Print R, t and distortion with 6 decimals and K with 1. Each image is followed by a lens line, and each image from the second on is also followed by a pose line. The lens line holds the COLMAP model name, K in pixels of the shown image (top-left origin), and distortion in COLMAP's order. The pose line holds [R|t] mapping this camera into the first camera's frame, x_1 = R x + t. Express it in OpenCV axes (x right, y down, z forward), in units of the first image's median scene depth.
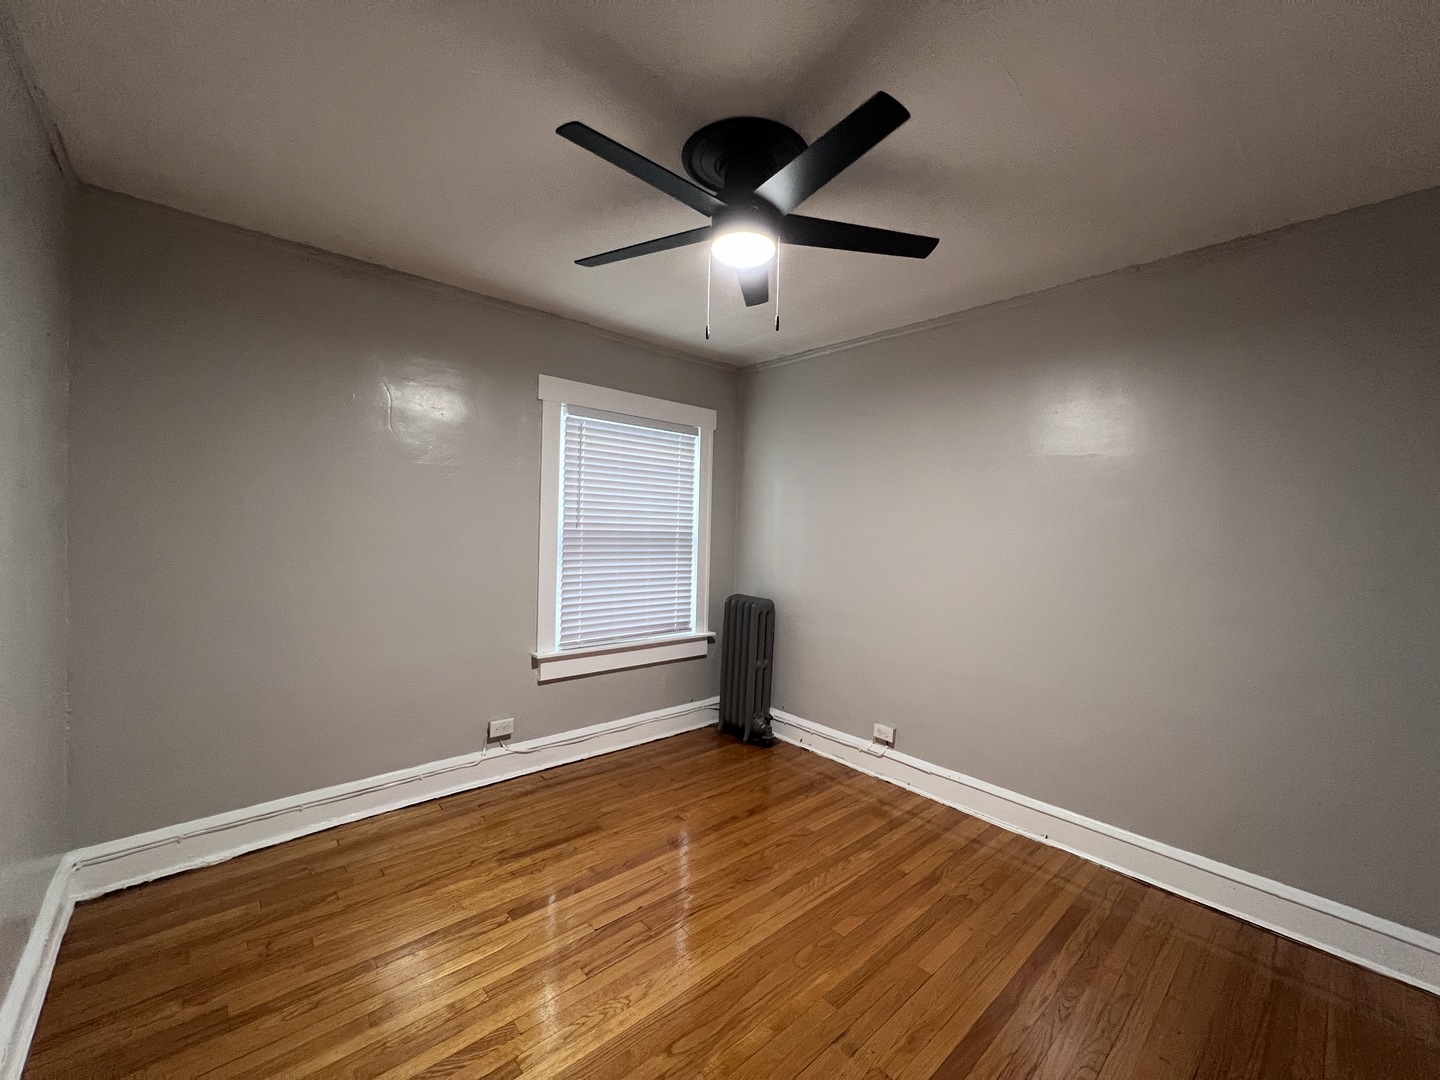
lens RADIAL K [[578.3, 0, 715.8], [0, 578.3, 537.0], [0, 0, 1]] dist [-0.000524, 0.000582]
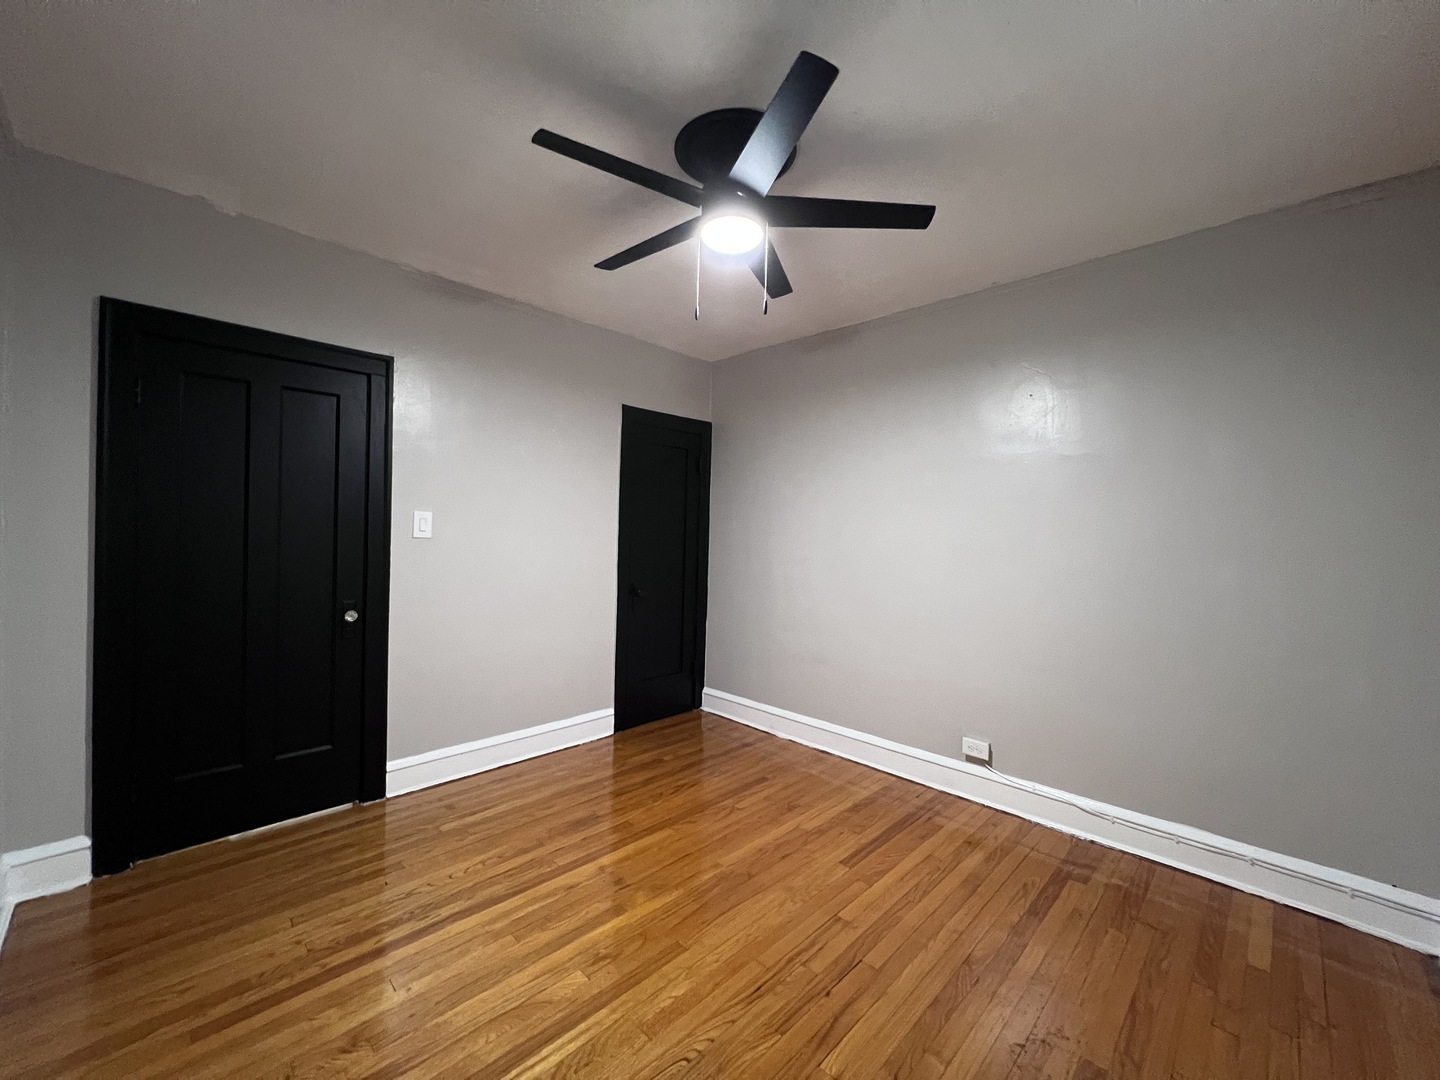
lens RADIAL K [[578.3, 0, 715.8], [0, 578.3, 537.0], [0, 0, 1]] dist [-0.000524, 0.000582]
pose [[-0.996141, -0.049378, -0.072553, 0.069596], [-0.051279, 0.998382, 0.024573, 0.011348], [0.071223, 0.028199, -0.997062, 1.166024]]
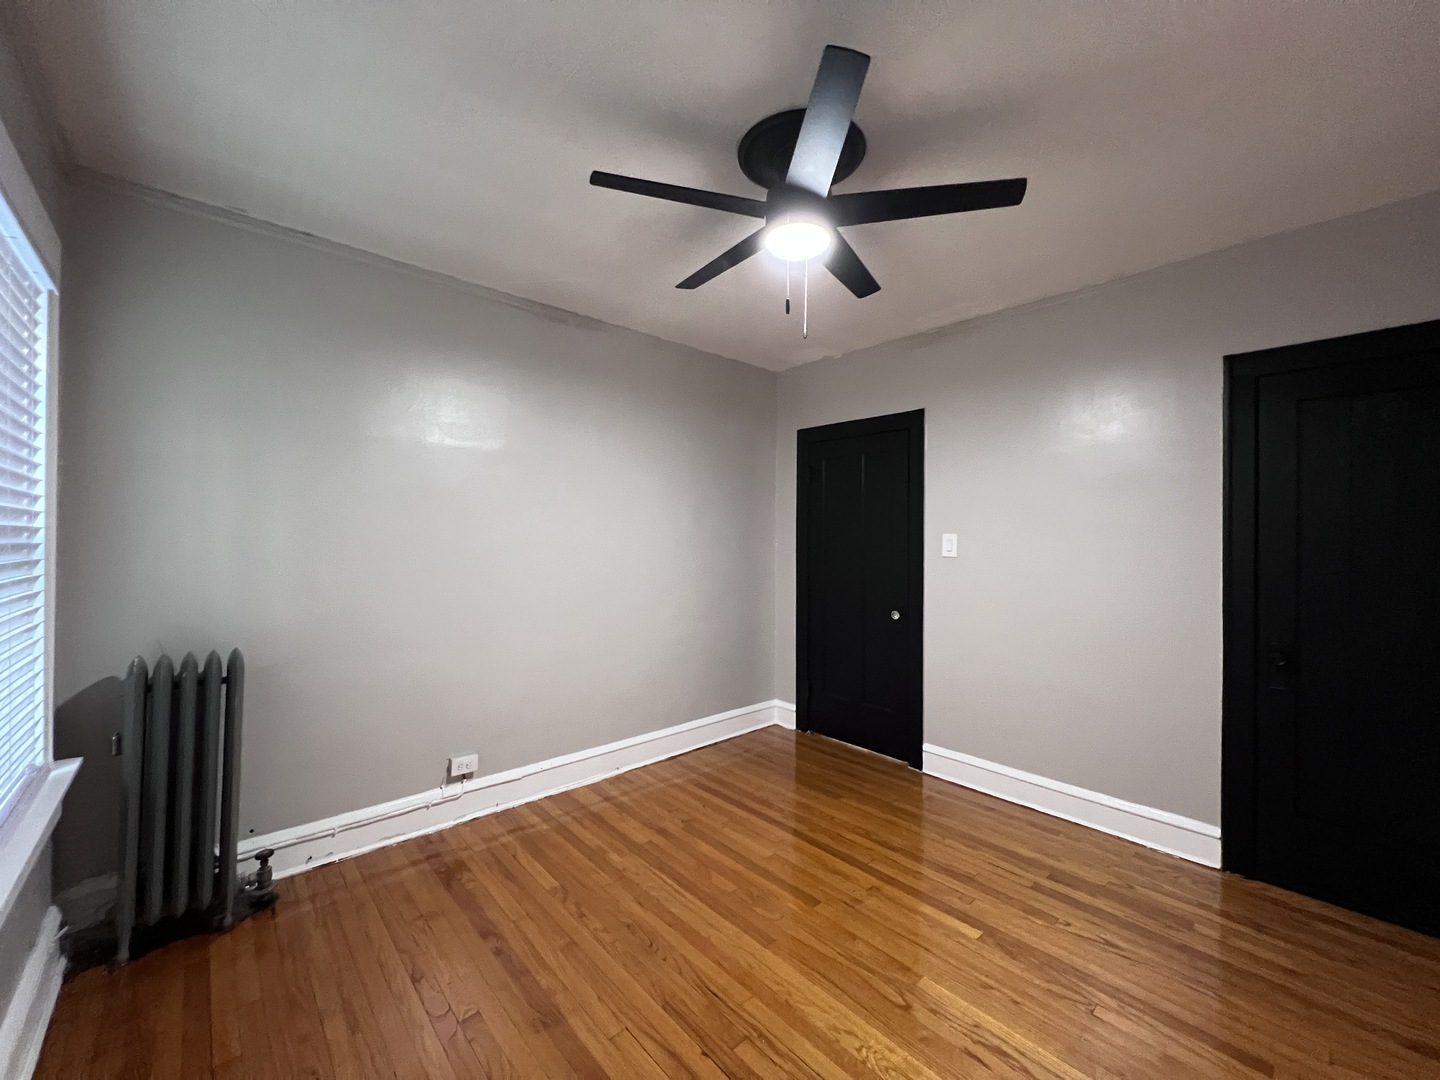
lens RADIAL K [[578.3, 0, 715.8], [0, 578.3, 537.0], [0, 0, 1]] dist [-0.000524, 0.000582]
pose [[-0.005239, -0.025744, 0.999655, -0.551002], [0.011356, 0.999603, 0.025802, -0.008048], [-0.999922, 0.011487, -0.004944, 0.657259]]
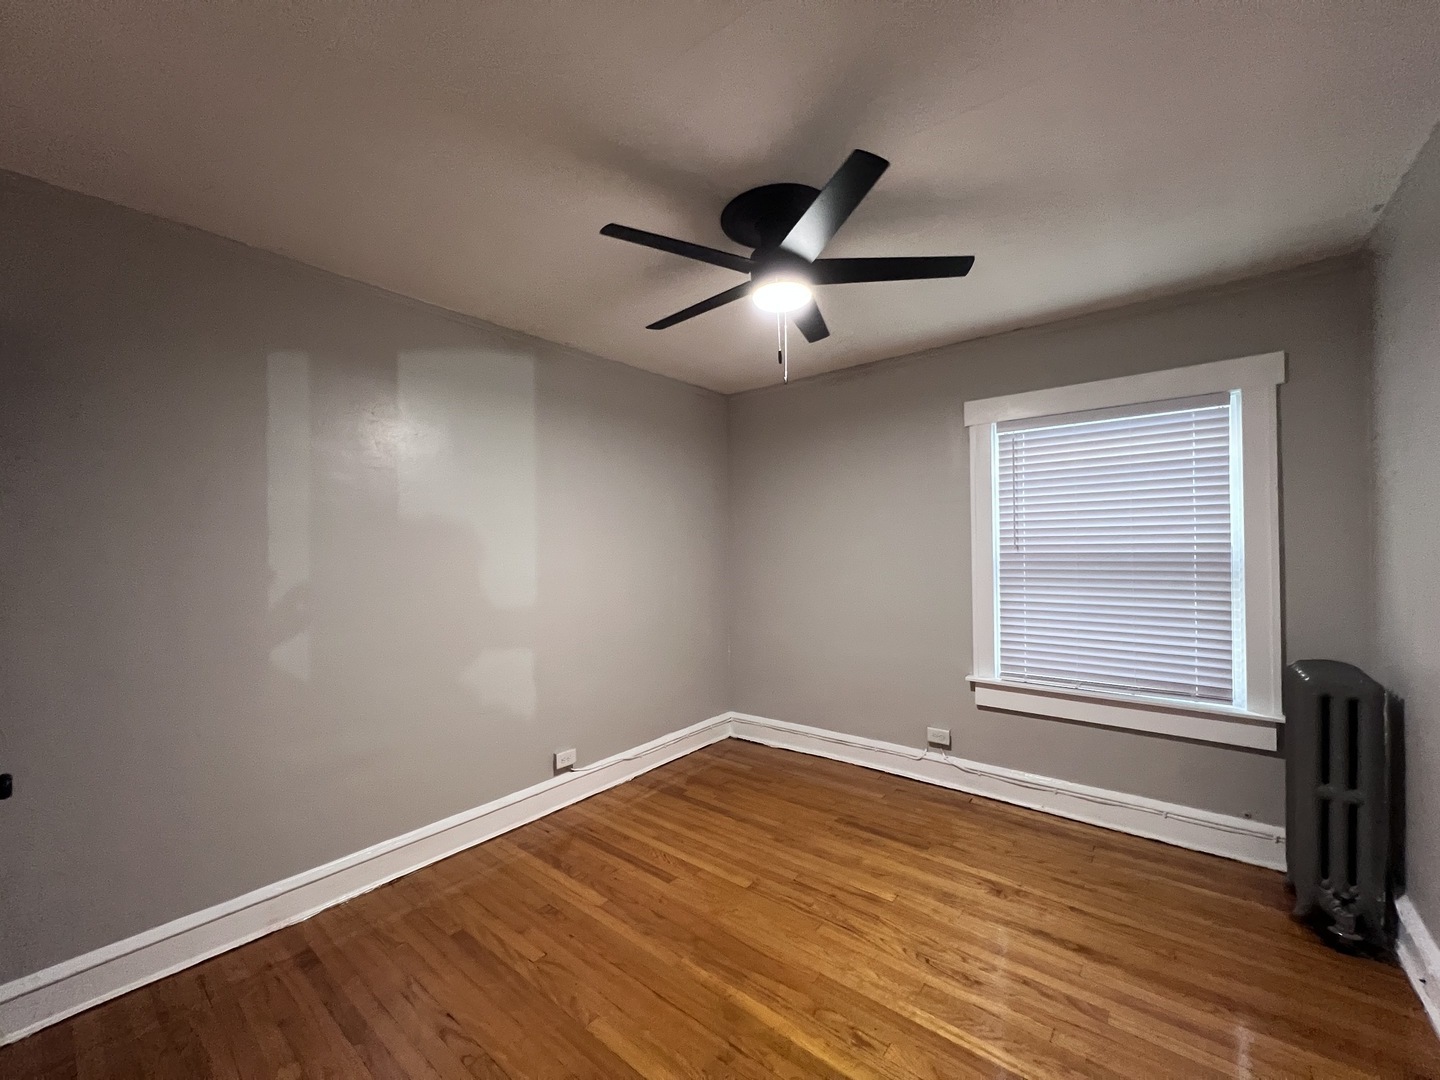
lens RADIAL K [[574.0, 0, 719.9], [0, 574.0, 544.8], [0, 0, 1]] dist [-0.002616, -0.000026]
pose [[0.161061, -0.030072, -0.986486, 0.623899], [0.002539, 0.999545, -0.030056, 0.001053], [0.986941, 0.002337, 0.161064, 0.405765]]
